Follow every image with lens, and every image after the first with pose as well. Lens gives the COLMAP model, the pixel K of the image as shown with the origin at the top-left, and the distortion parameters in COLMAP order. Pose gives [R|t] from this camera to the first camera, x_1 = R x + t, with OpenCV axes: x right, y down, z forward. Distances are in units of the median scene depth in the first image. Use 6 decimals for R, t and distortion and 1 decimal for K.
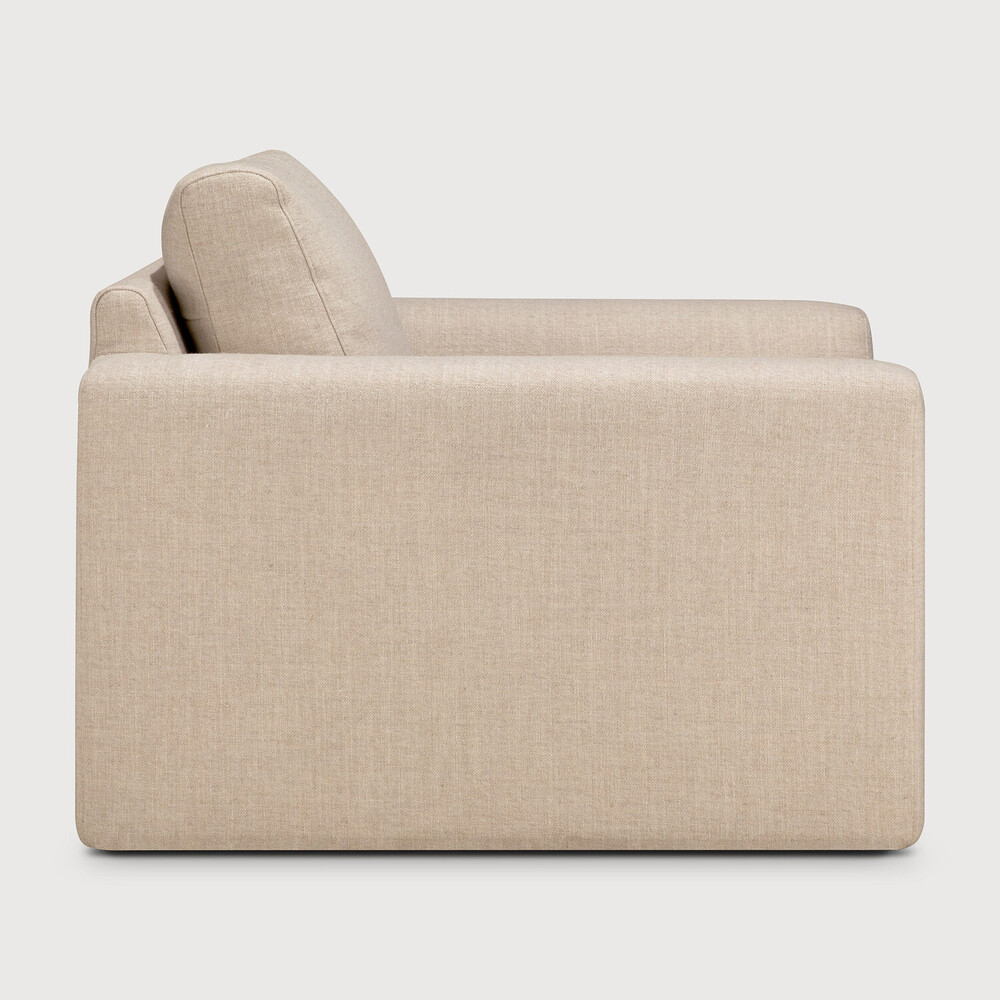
lens RADIAL K [[3498.4, 0, 556.0], [0, 3498.4, 499.1], [0, 0, 1]] dist [0.308570, 0.061996]
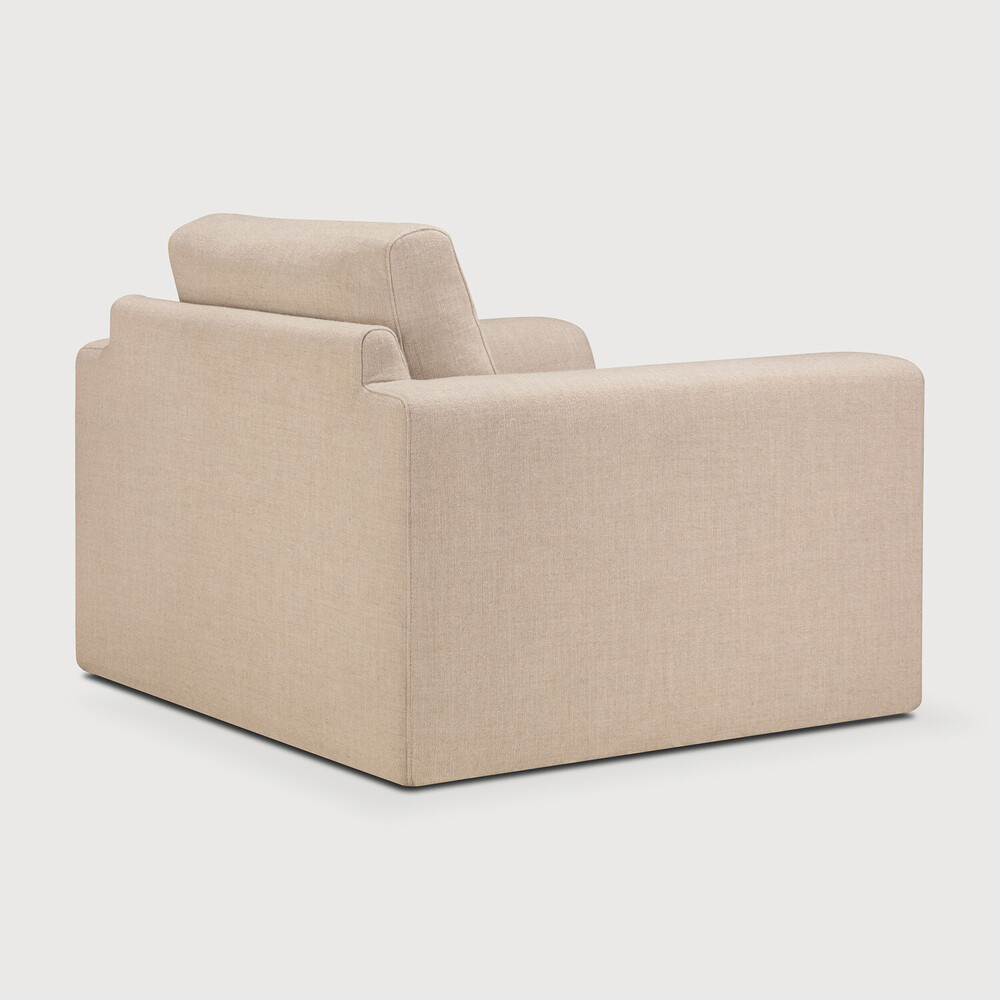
lens RADIAL K [[3498.4, 0, 556.0], [0, 3498.4, 499.1], [0, 0, 1]] dist [0.308570, 0.061996]
pose [[0.811489, -0.079030, 0.578999, -0.797326], [0.080124, 0.996503, 0.023719, -0.025316], [-0.578849, 0.027144, 0.814983, -0.022414]]
